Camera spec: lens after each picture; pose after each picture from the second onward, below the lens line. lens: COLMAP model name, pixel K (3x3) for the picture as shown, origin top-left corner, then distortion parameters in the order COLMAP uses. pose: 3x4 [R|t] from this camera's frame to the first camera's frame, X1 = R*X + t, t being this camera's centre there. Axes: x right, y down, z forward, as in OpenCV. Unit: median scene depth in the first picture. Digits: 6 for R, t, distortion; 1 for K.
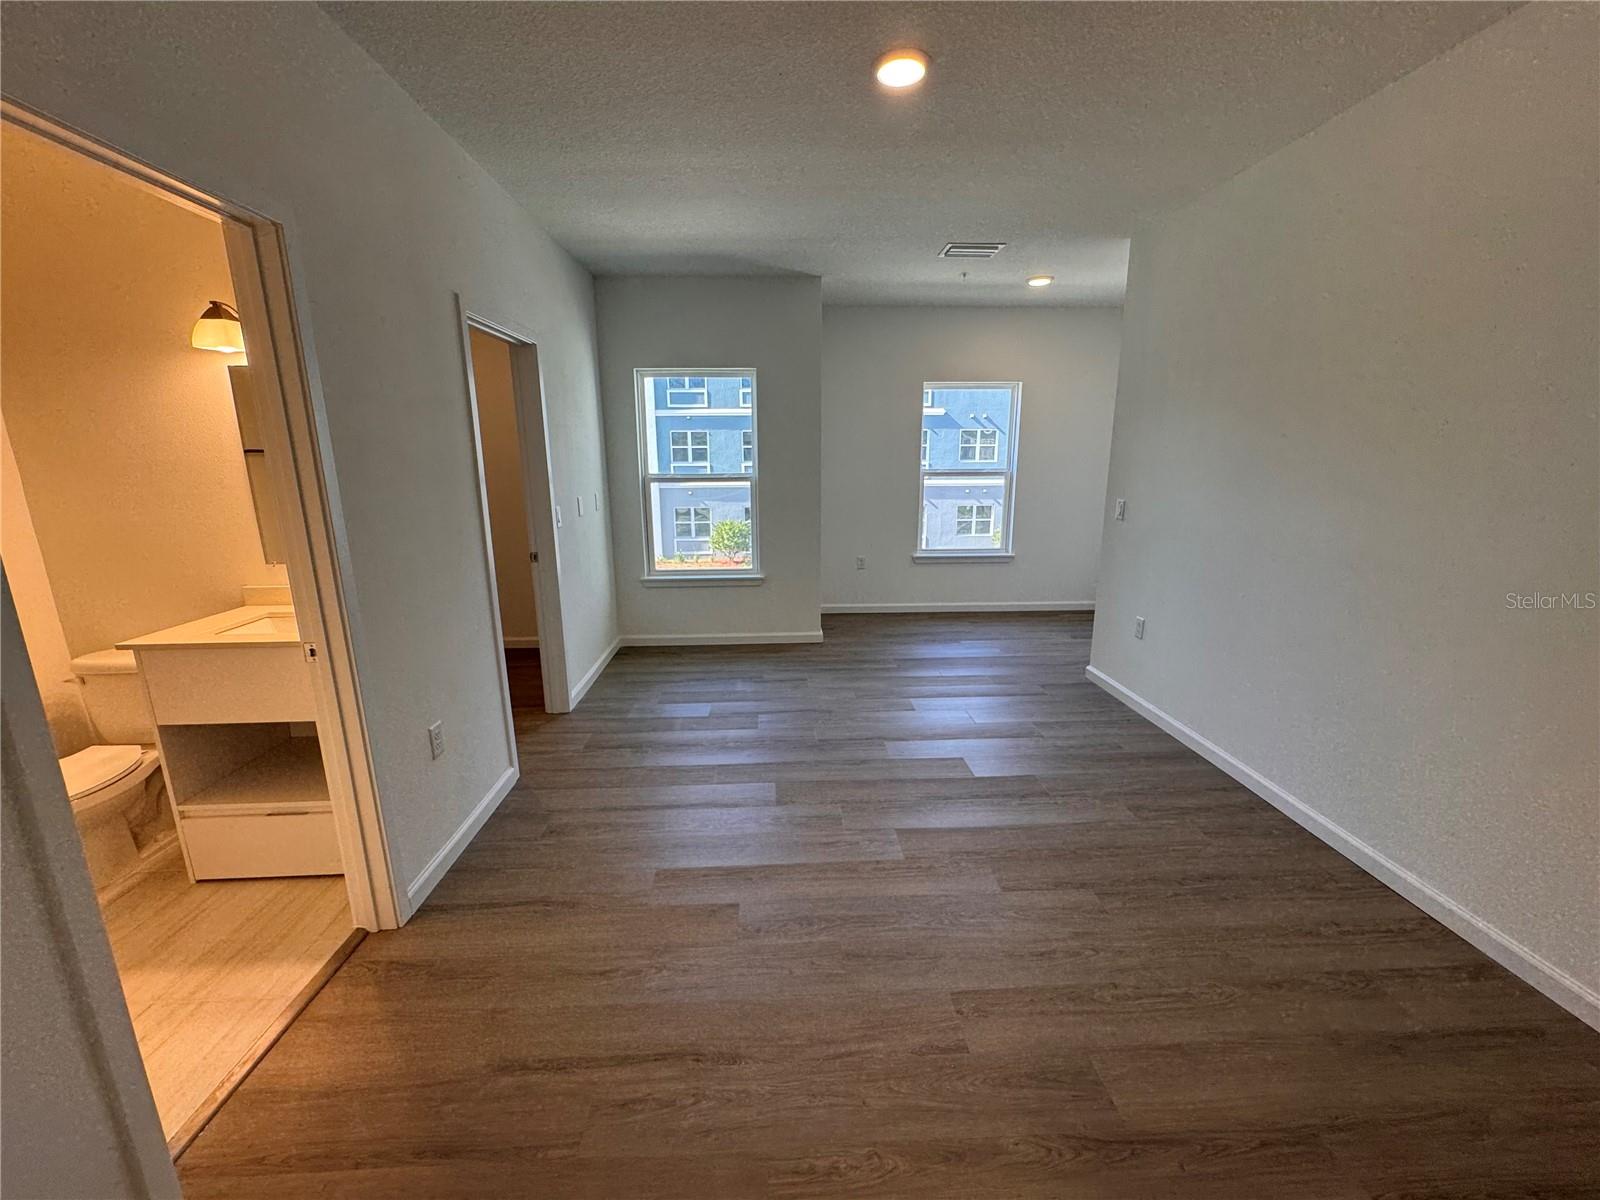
lens RADIAL K [[637.5, 0, 800.8], [0, 637.5, 600.7], [0, 0, 1]] dist [0.002399, 0.000016]
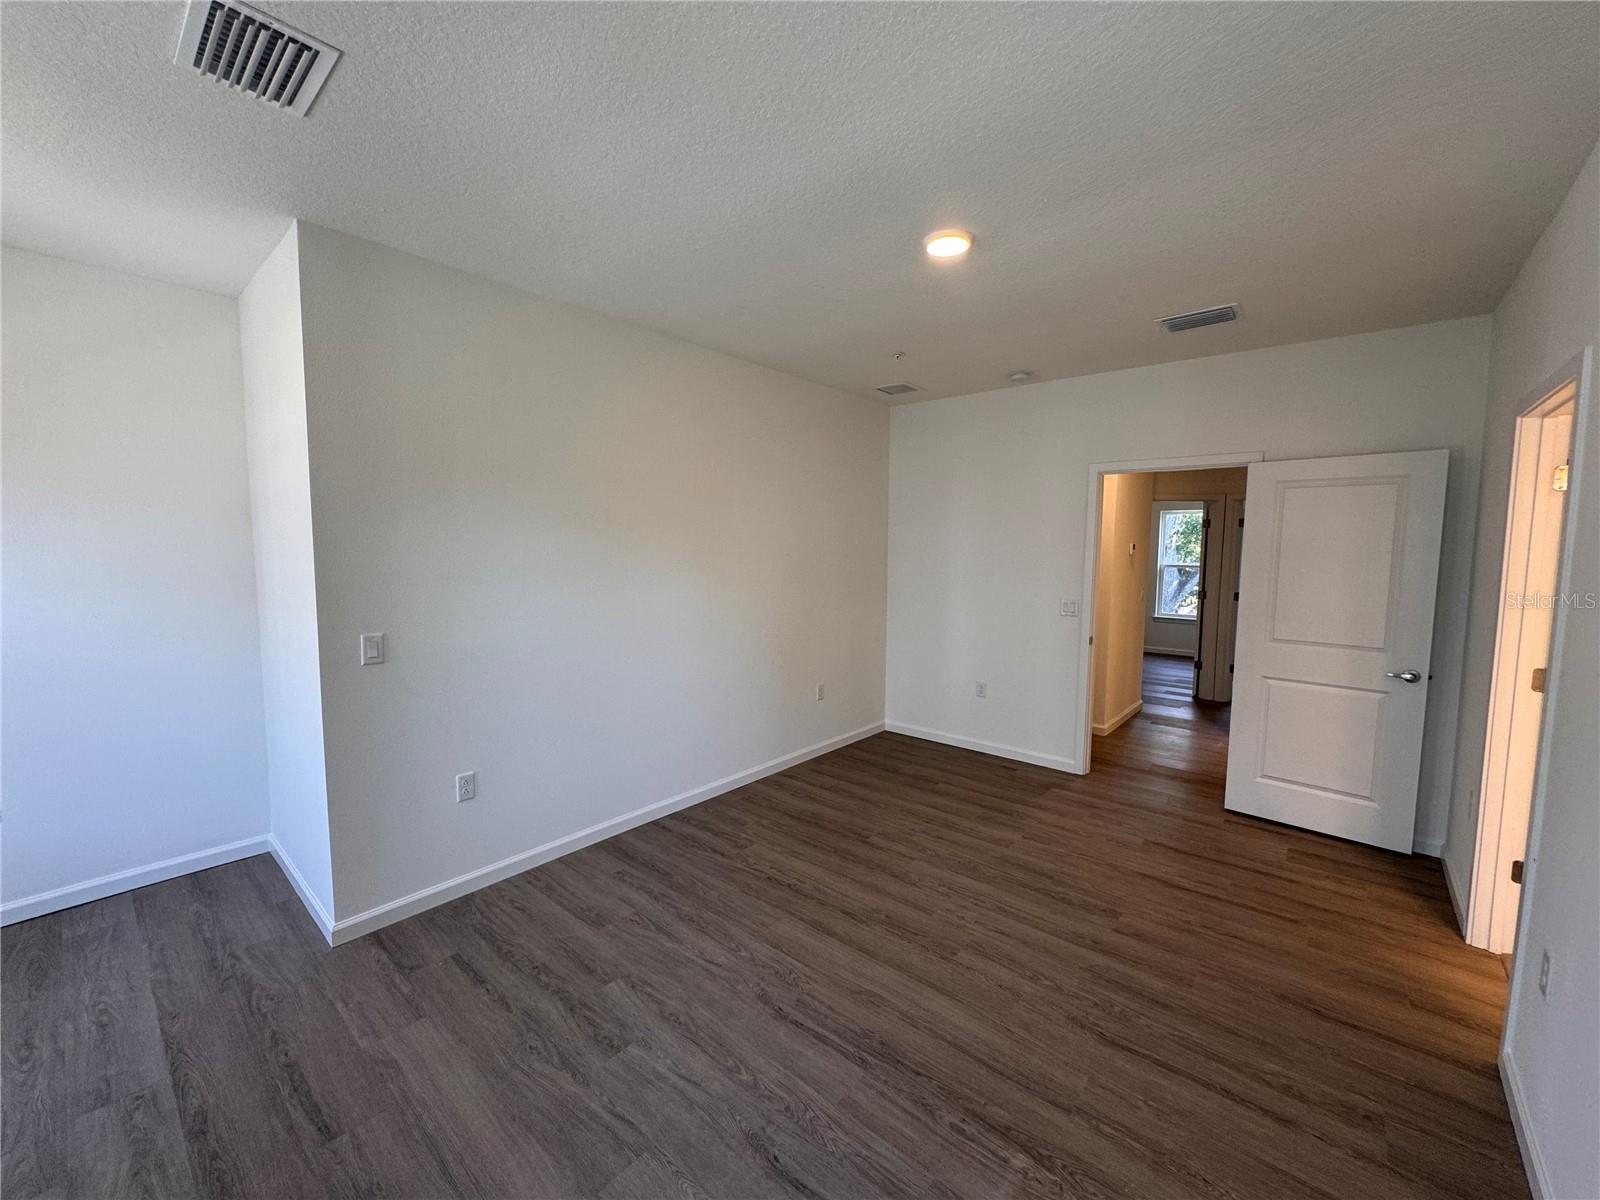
lens RADIAL K [[637.5, 0, 808.0], [0, 637.5, 599.0], [0, 0, 1]] dist [0.002399, 0.000016]
pose [[-0.731034, -0.058377, 0.679839, -0.357932], [0.151147, 0.957728, 0.244768, -0.395799], [-0.665390, 0.281690, -0.691308, 1.592074]]
